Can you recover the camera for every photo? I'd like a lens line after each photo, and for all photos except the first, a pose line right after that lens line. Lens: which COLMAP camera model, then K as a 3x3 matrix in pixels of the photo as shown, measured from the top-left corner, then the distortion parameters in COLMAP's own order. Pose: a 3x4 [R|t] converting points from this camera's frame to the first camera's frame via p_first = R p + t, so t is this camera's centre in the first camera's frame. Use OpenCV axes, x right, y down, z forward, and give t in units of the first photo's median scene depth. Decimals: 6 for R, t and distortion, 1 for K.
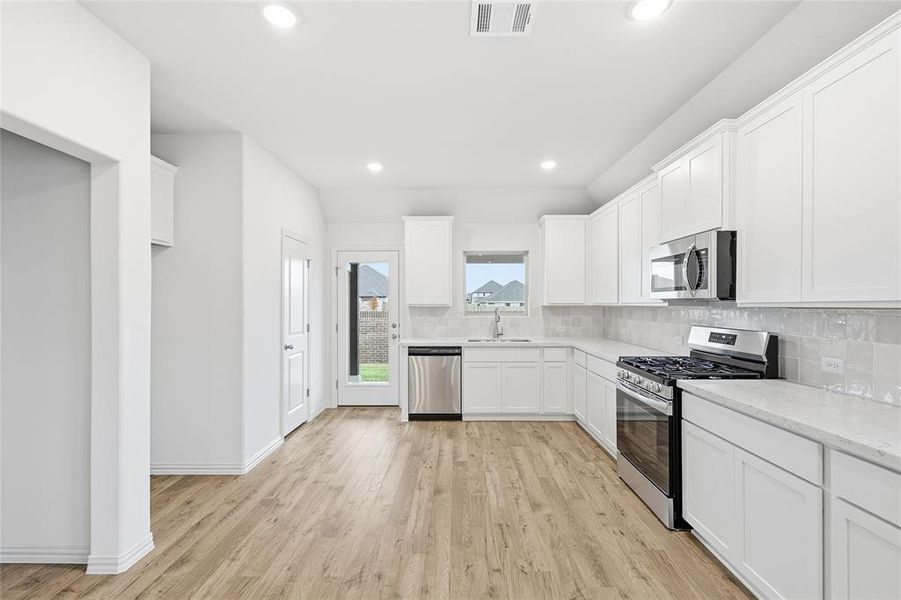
lens RADIAL K [[397.7, 0, 446.9], [0, 397.7, 302.3], [0, 0, 1]] dist [0.004932, -0.001848]
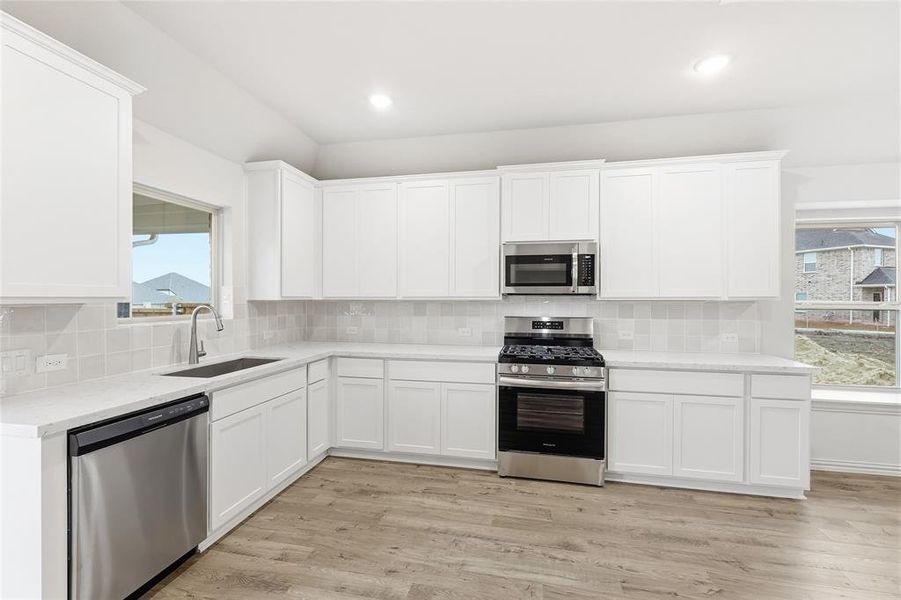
lens RADIAL K [[397.7, 0, 450.8], [0, 397.7, 301.9], [0, 0, 1]] dist [0.004932, -0.001848]
pose [[0.180883, -0.006428, 0.983484, -0.422962], [-0.004858, 0.999961, 0.007429, 0.006138], [-0.983493, -0.006121, 0.180845, 0.753526]]
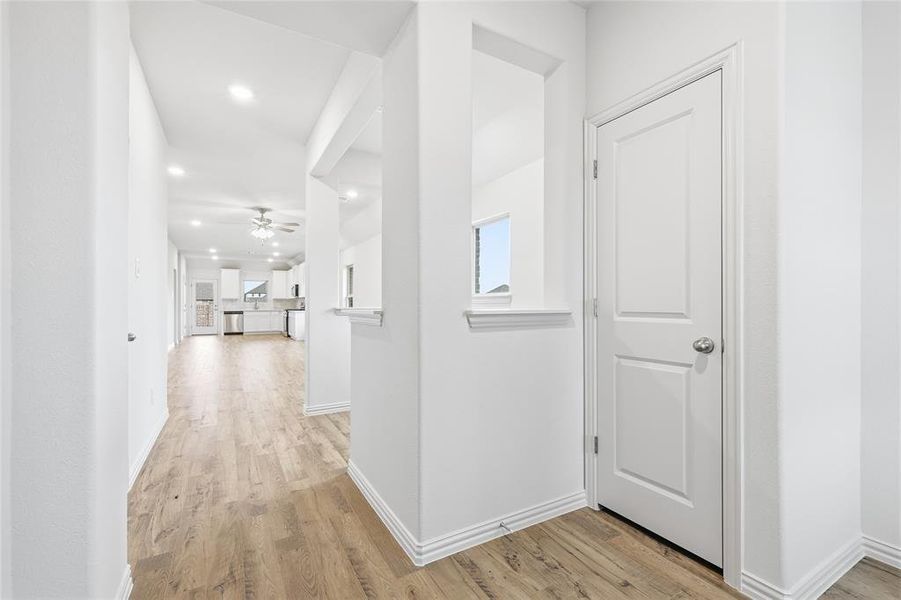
lens RADIAL K [[397.7, 0, 458.6], [0, 397.7, 300.3], [0, 0, 1]] dist [0.004932, -0.001848]
pose [[0.849977, -0.000936, 0.526819, -0.209828], [0.005137, 0.999966, -0.006511, 0.061661], [-0.526795, 0.008240, 0.849952, -3.125152]]
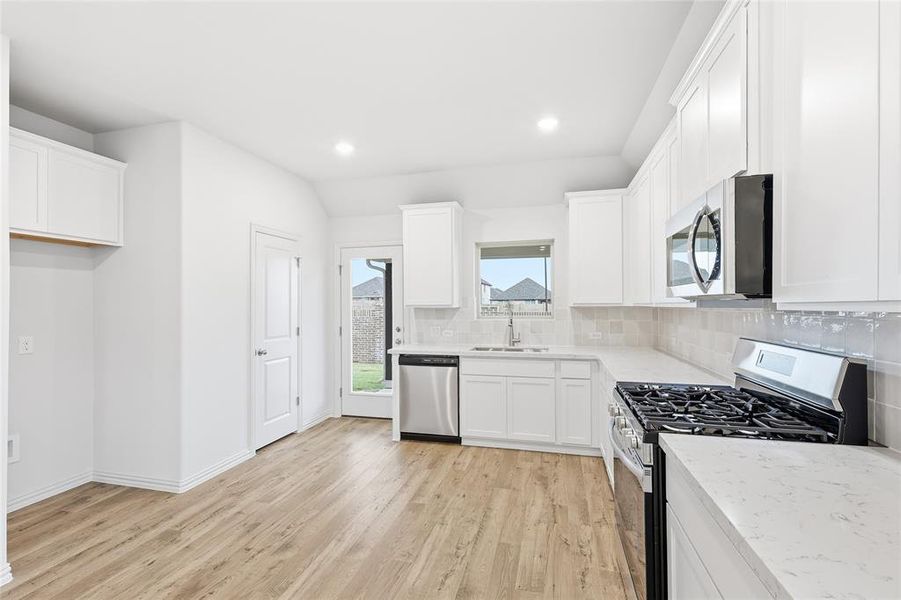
lens RADIAL K [[397.7, 0, 448.7], [0, 397.7, 299.3], [0, 0, 1]] dist [0.004932, -0.001848]
pose [[0.971506, -0.006387, -0.236930, 0.251771], [0.004456, 0.999952, -0.008684, -0.000708], [0.236975, 0.007381, 0.971488, 0.211549]]
